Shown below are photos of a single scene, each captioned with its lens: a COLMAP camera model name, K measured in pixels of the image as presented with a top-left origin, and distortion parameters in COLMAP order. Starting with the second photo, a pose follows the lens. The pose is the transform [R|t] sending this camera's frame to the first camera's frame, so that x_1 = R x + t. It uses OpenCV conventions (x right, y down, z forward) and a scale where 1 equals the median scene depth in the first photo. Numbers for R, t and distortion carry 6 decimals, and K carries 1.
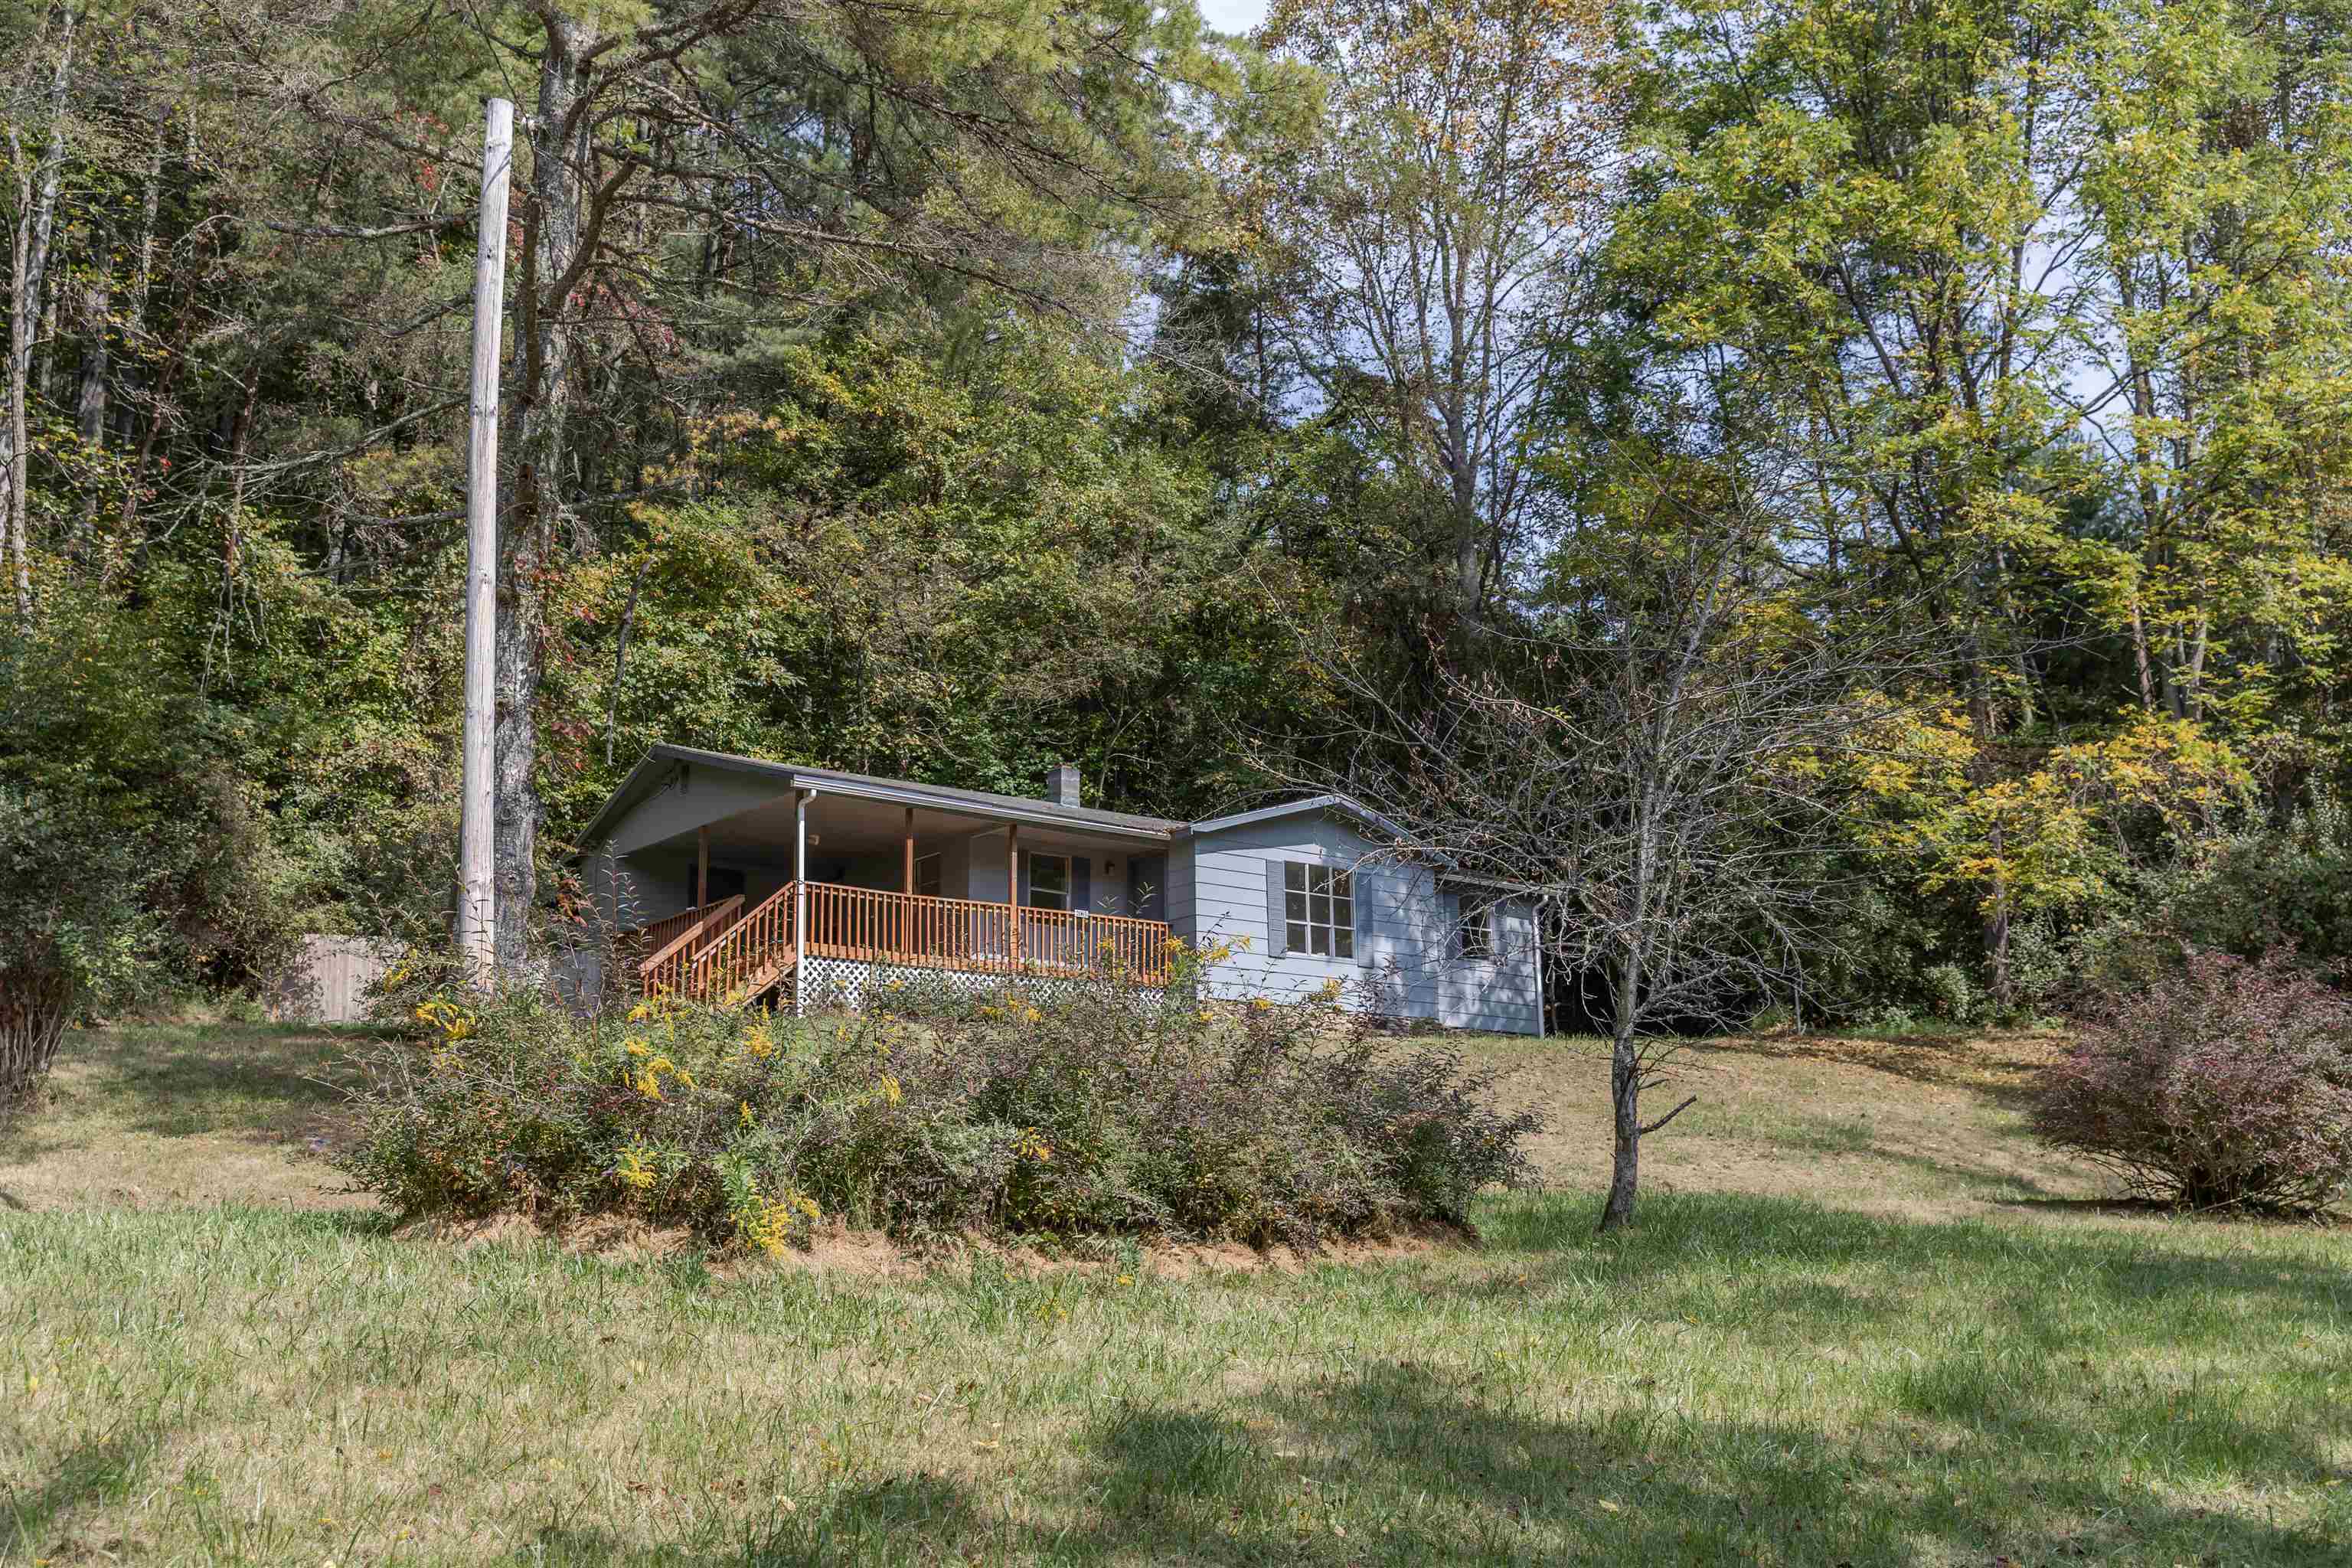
lens RADIAL K [[2549.8, 0, 1166.1], [0, 2549.8, 784.3], [0, 0, 1]] dist [0.017876, 0.009684]
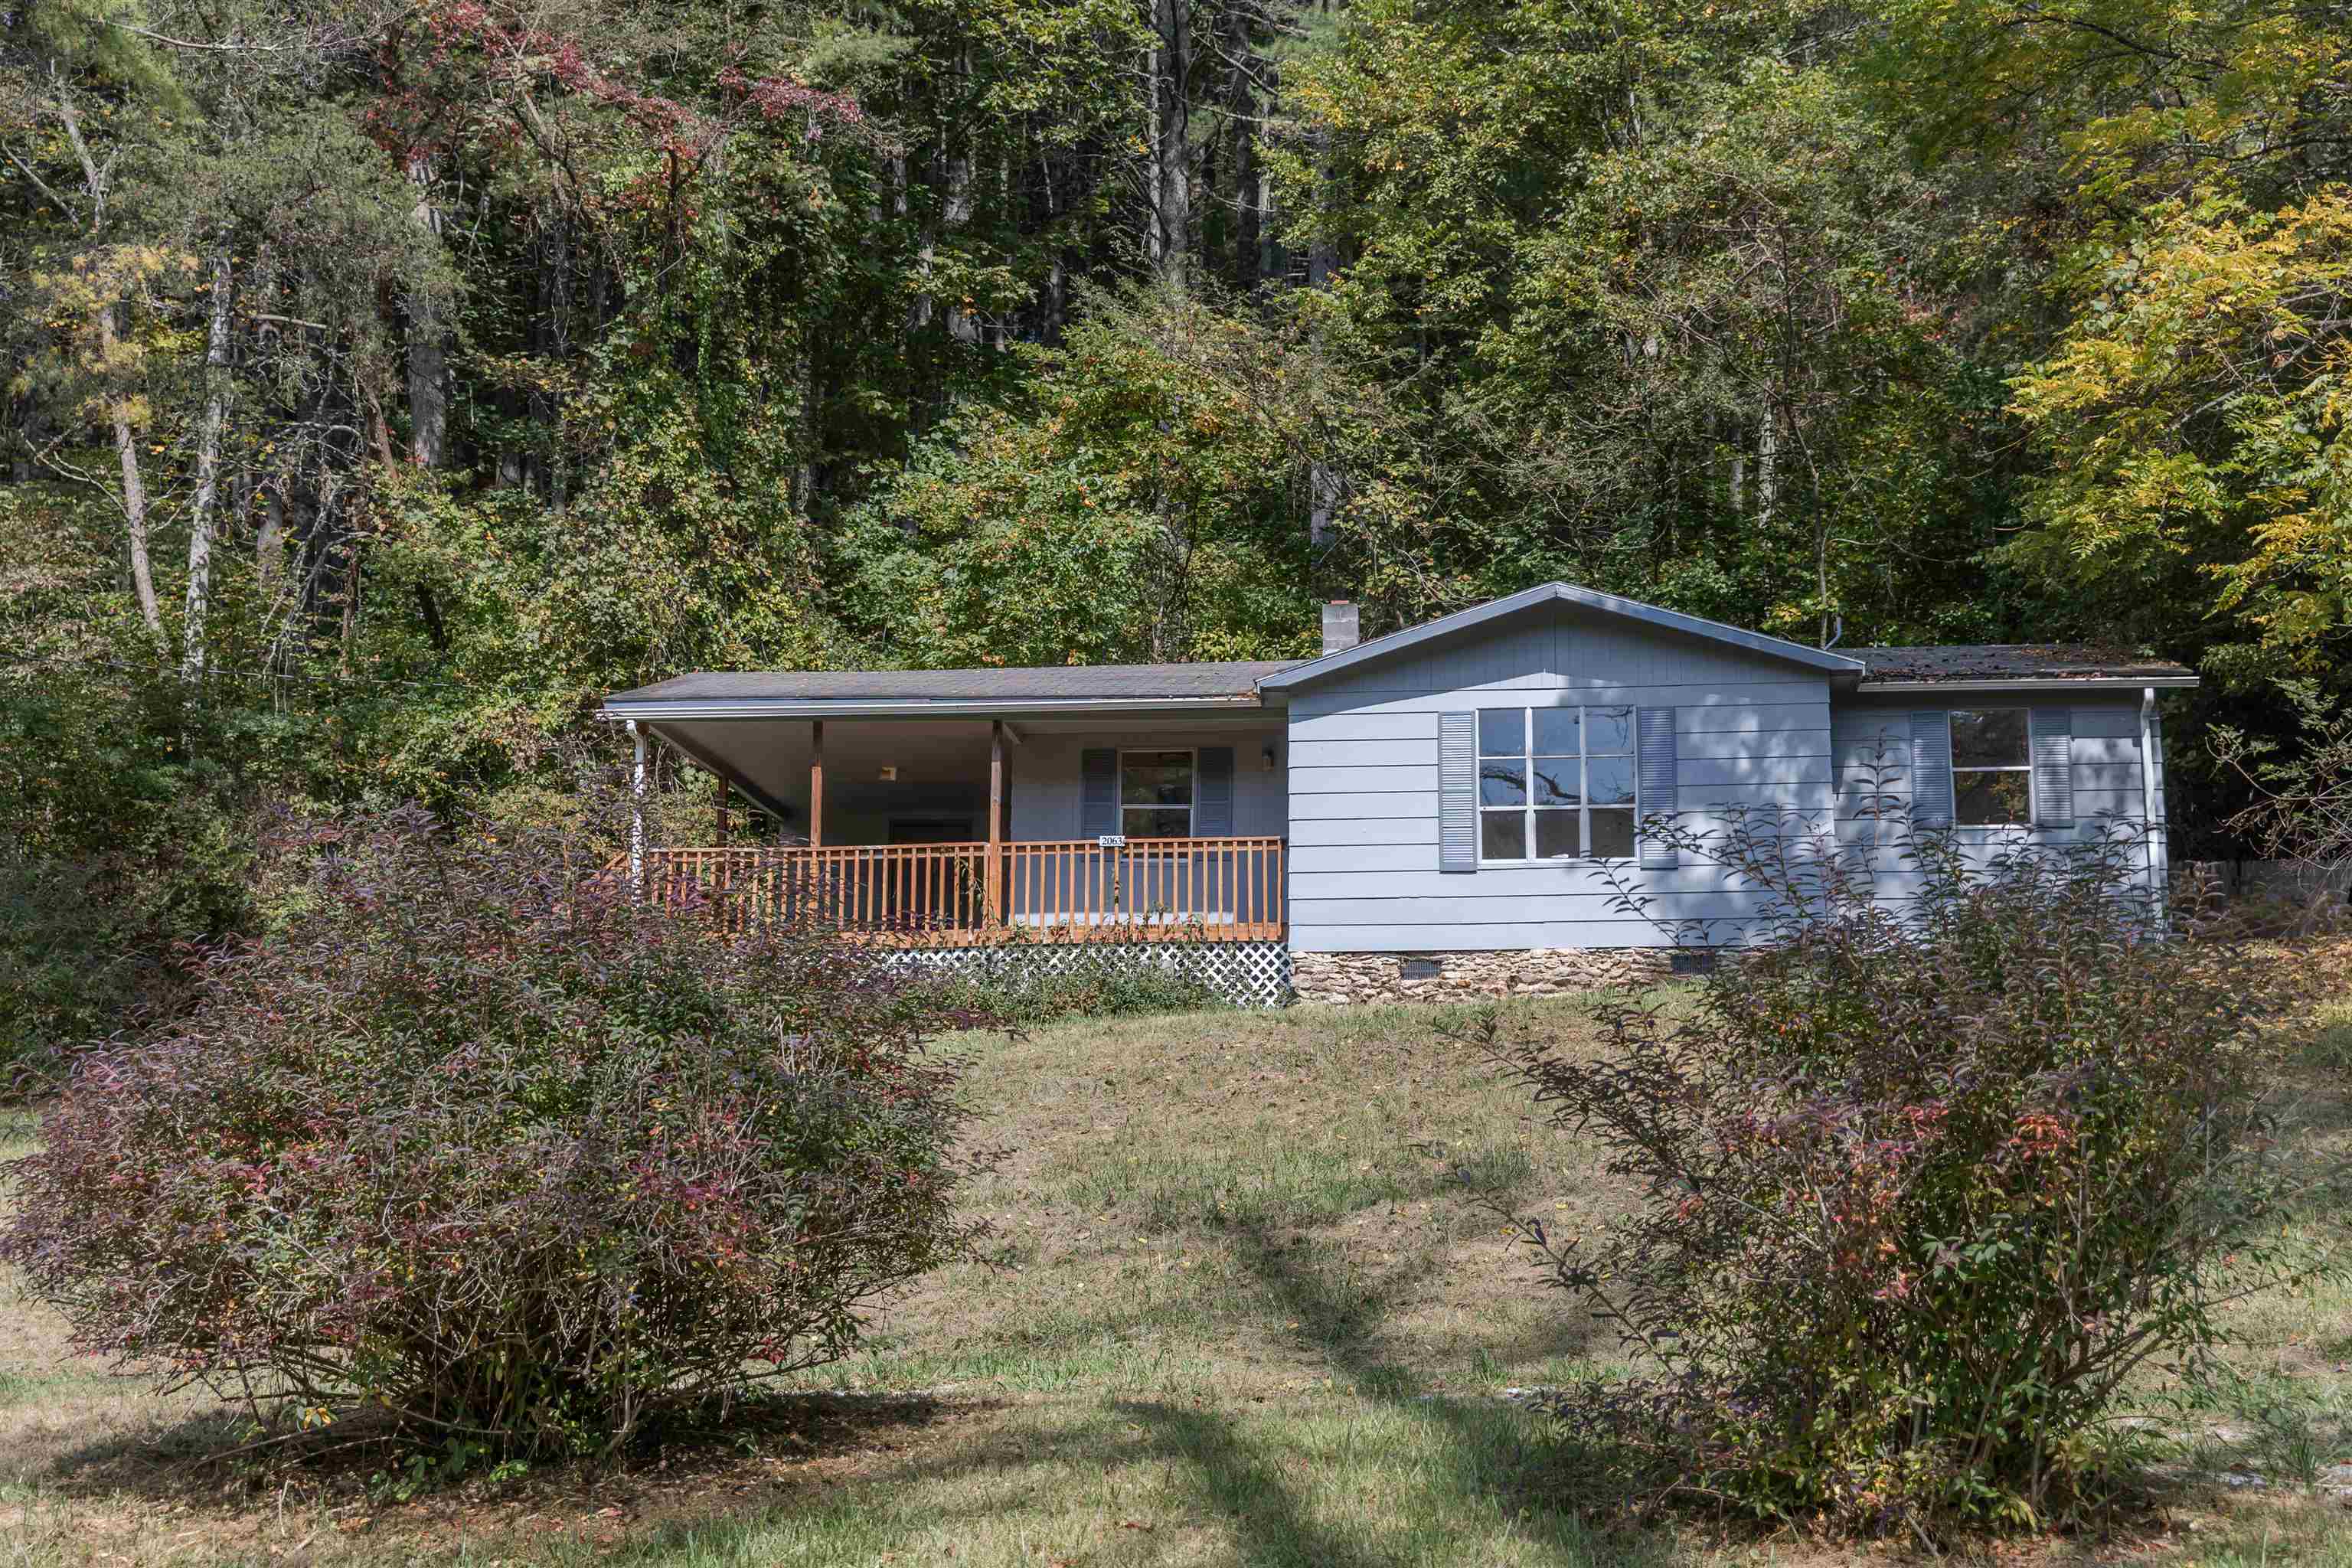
lens RADIAL K [[3010.5, 0, 1152.7], [0, 3010.5, 776.9], [0, 0, 1]] dist [-0.013142, 0.032898]
pose [[0.709287, -0.120588, -0.694529, 0.489760], [0.142711, 0.989422, -0.026045, 0.054142], [0.690323, -0.080644, 0.718993, 0.443742]]
